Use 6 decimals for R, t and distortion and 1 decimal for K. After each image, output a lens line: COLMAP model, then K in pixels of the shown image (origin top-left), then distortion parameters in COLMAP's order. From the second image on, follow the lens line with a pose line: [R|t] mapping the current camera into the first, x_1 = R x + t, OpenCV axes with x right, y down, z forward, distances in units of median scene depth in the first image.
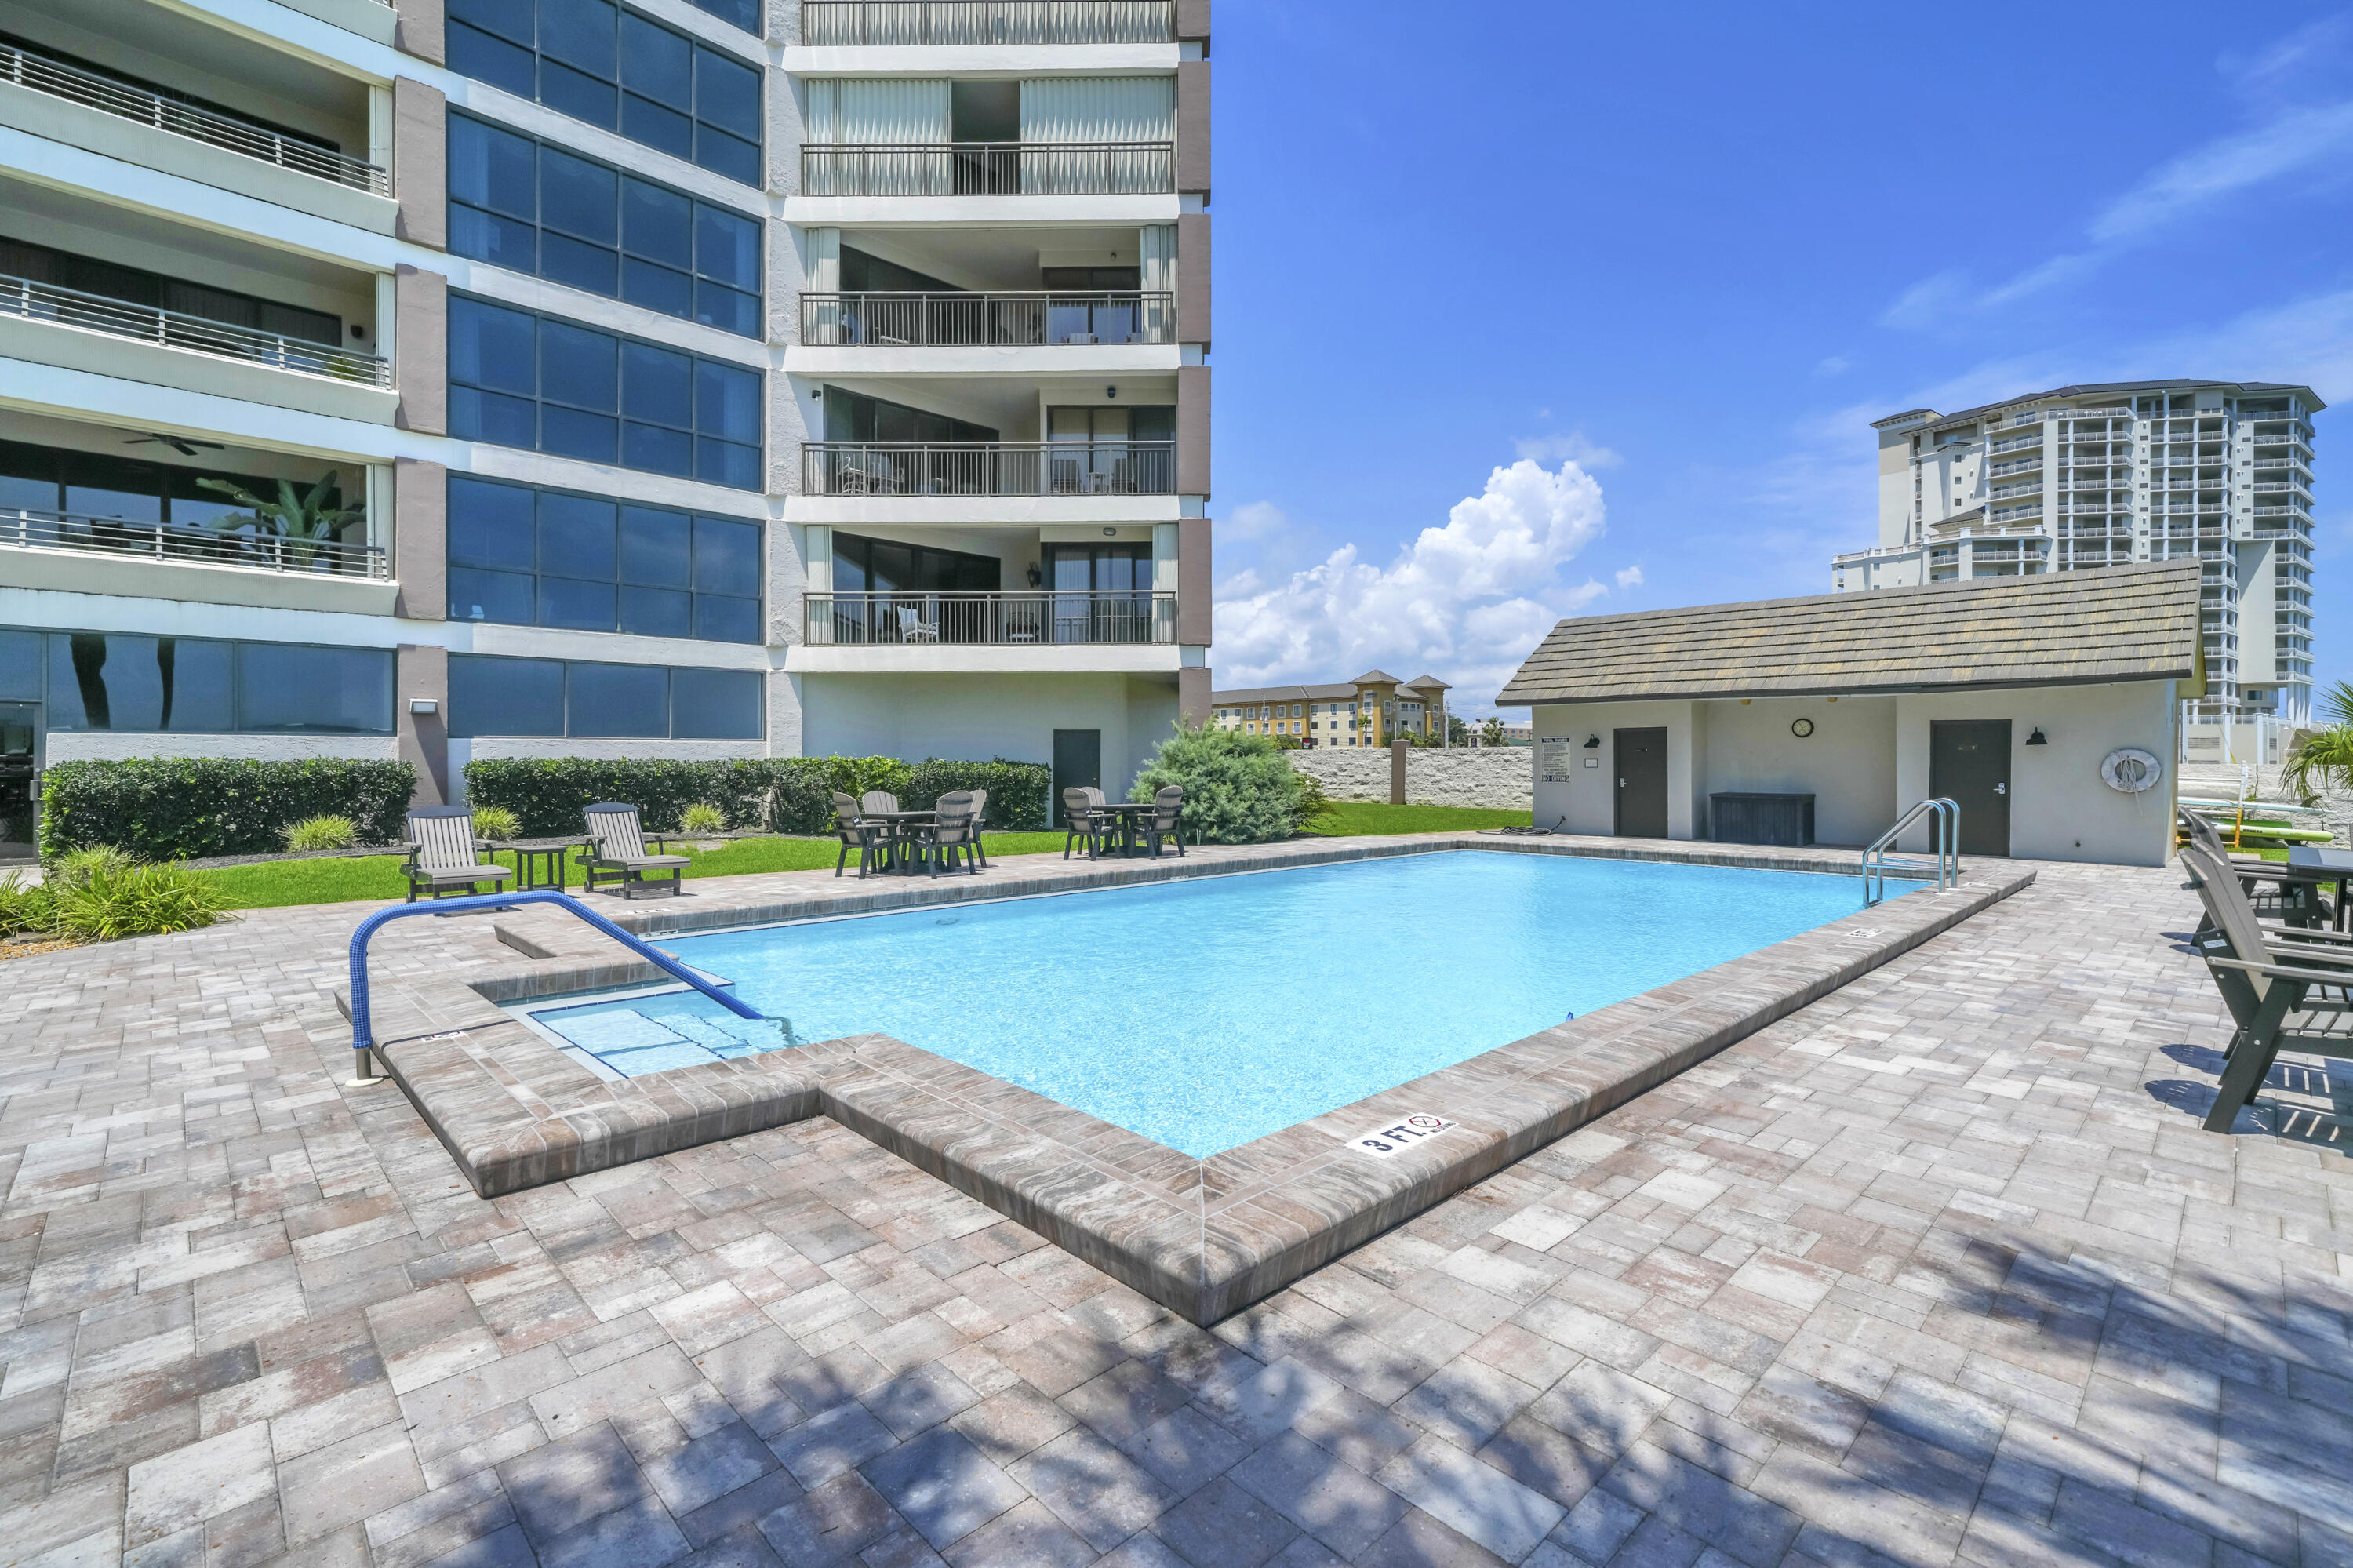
lens RADIAL K [[1047.4, 0, 1176.9], [0, 1047.4, 762.2], [0, 0, 1]] dist [-0.001117, 0.006040]
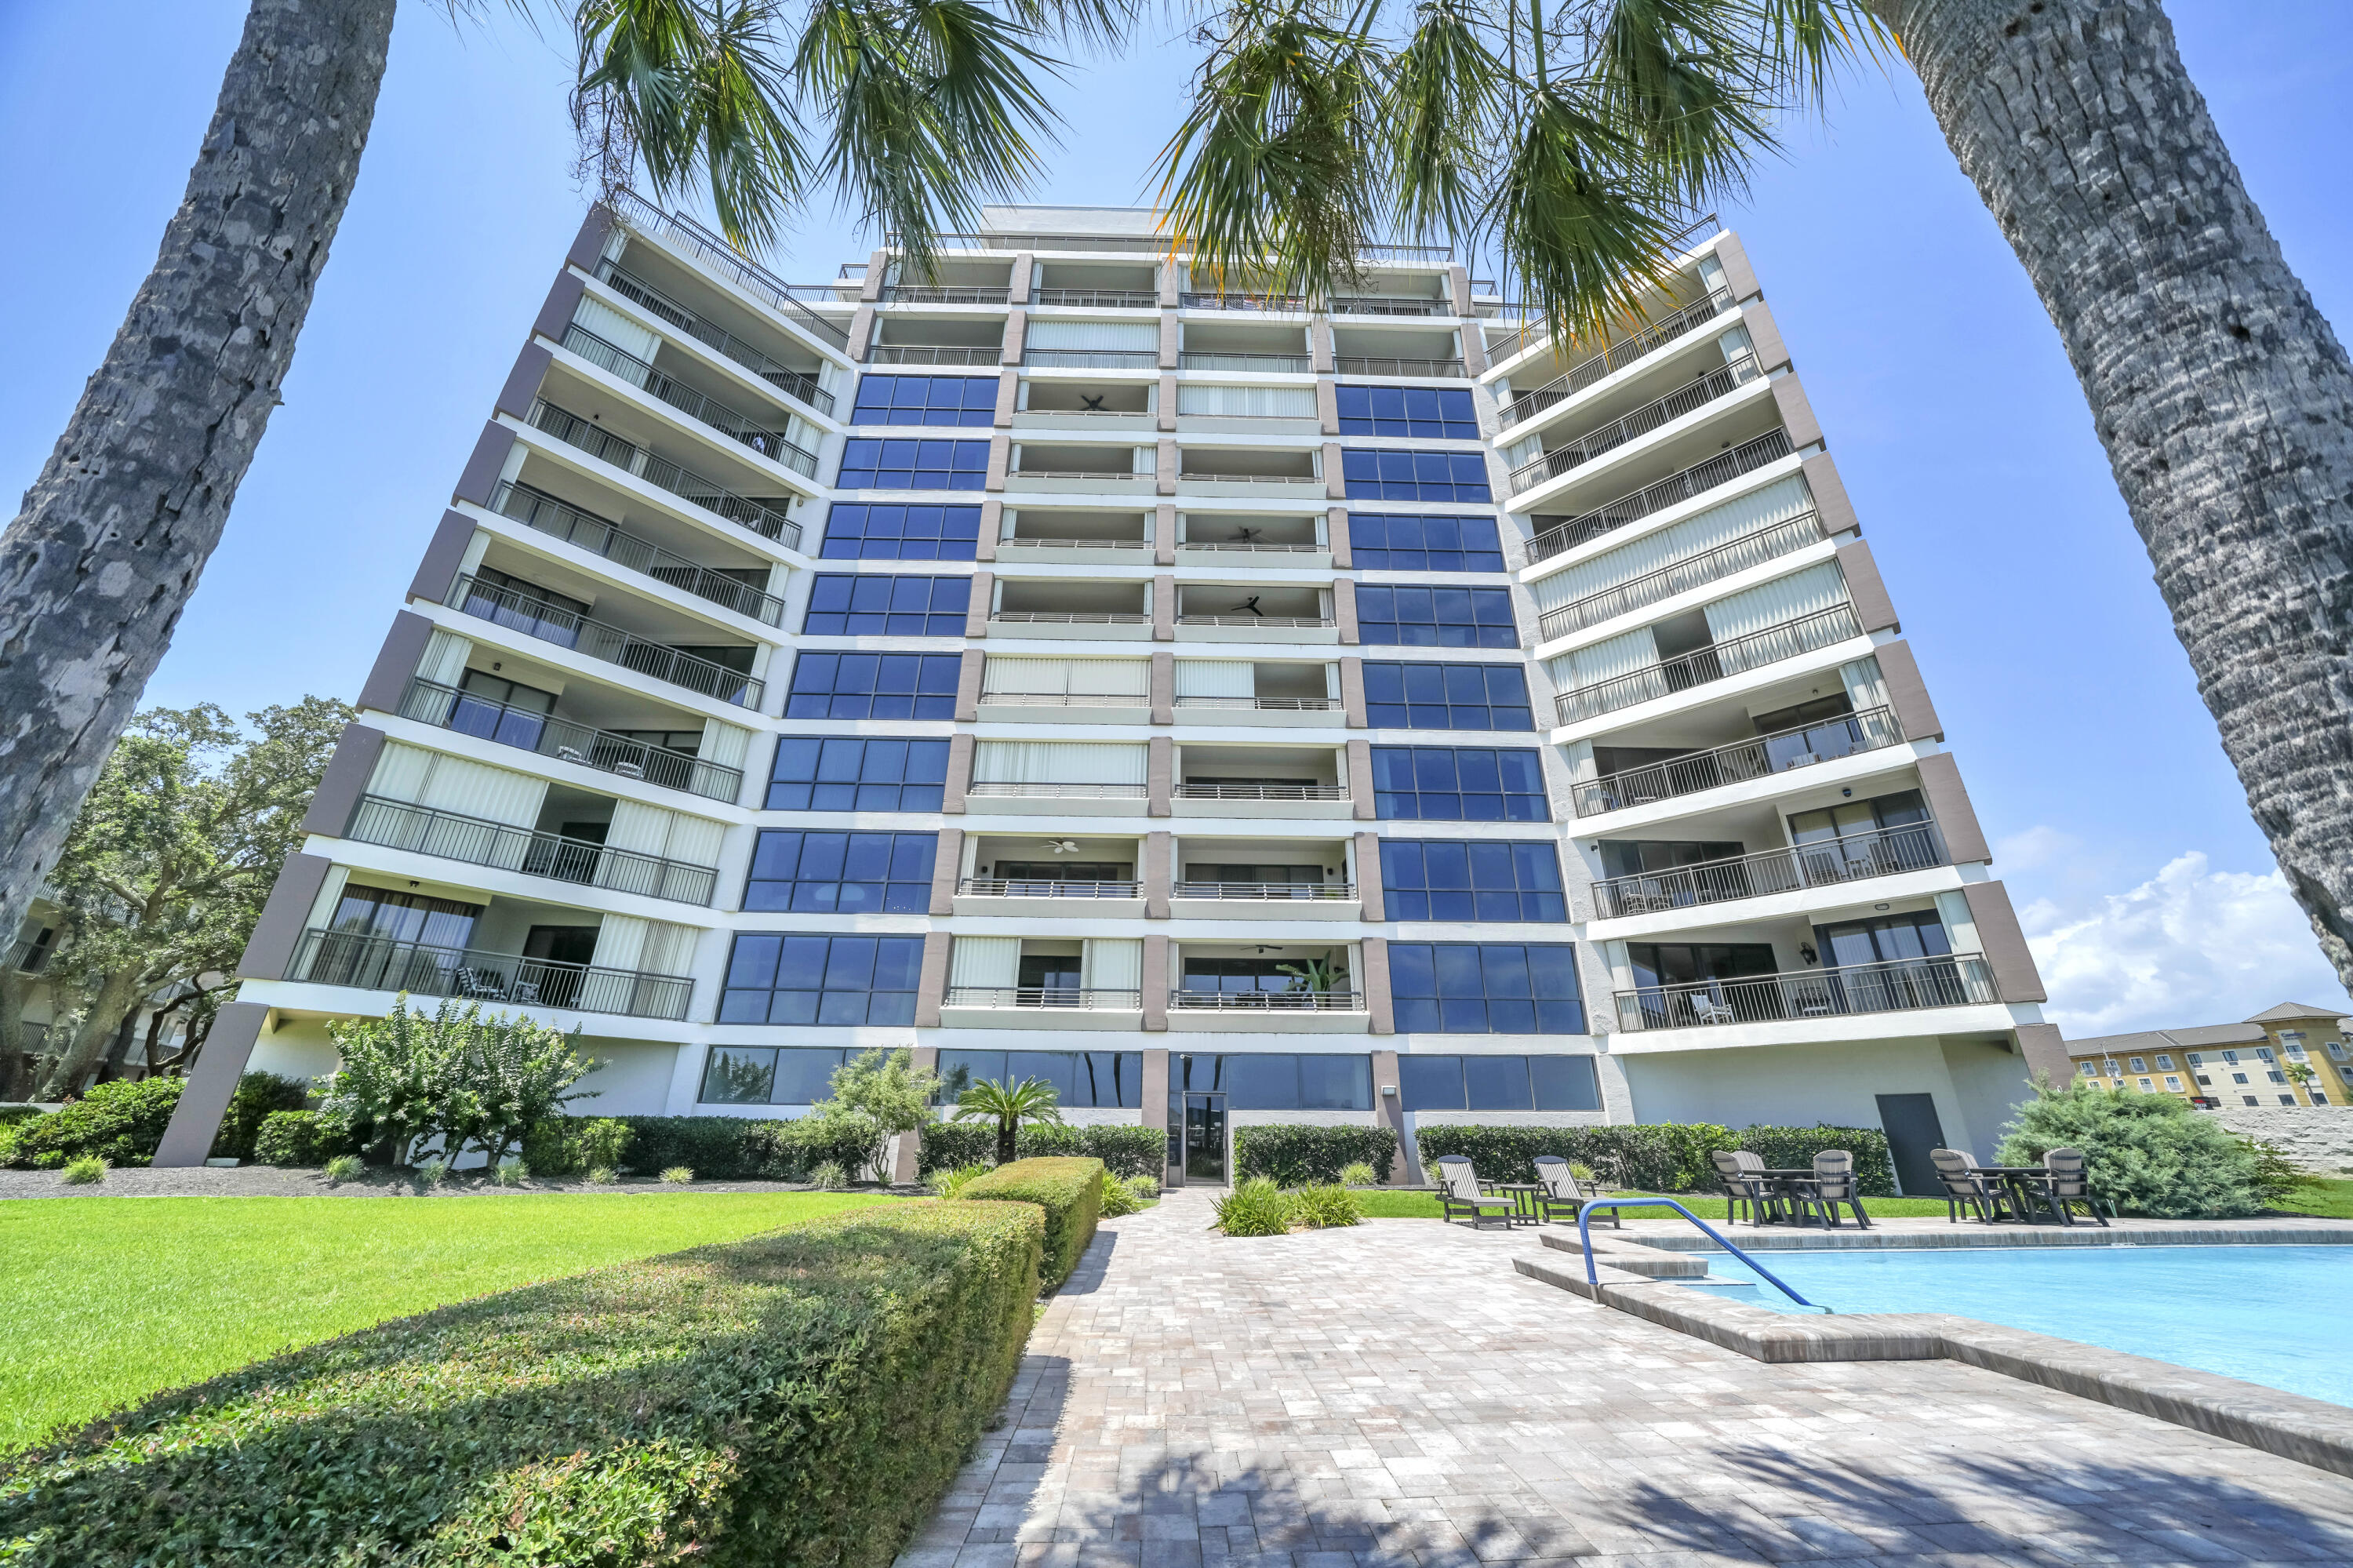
lens RADIAL K [[817.5, 0, 1176.5], [0, 817.5, 784.0], [0, 0, 1]] dist [-0.027461, 0.002910]
pose [[0.728013, -0.262252, -0.633420, -0.039326], [-0.010525, 0.919556, -0.392817, 0.005601], [0.685482, 0.292643, 0.666689, -0.146701]]
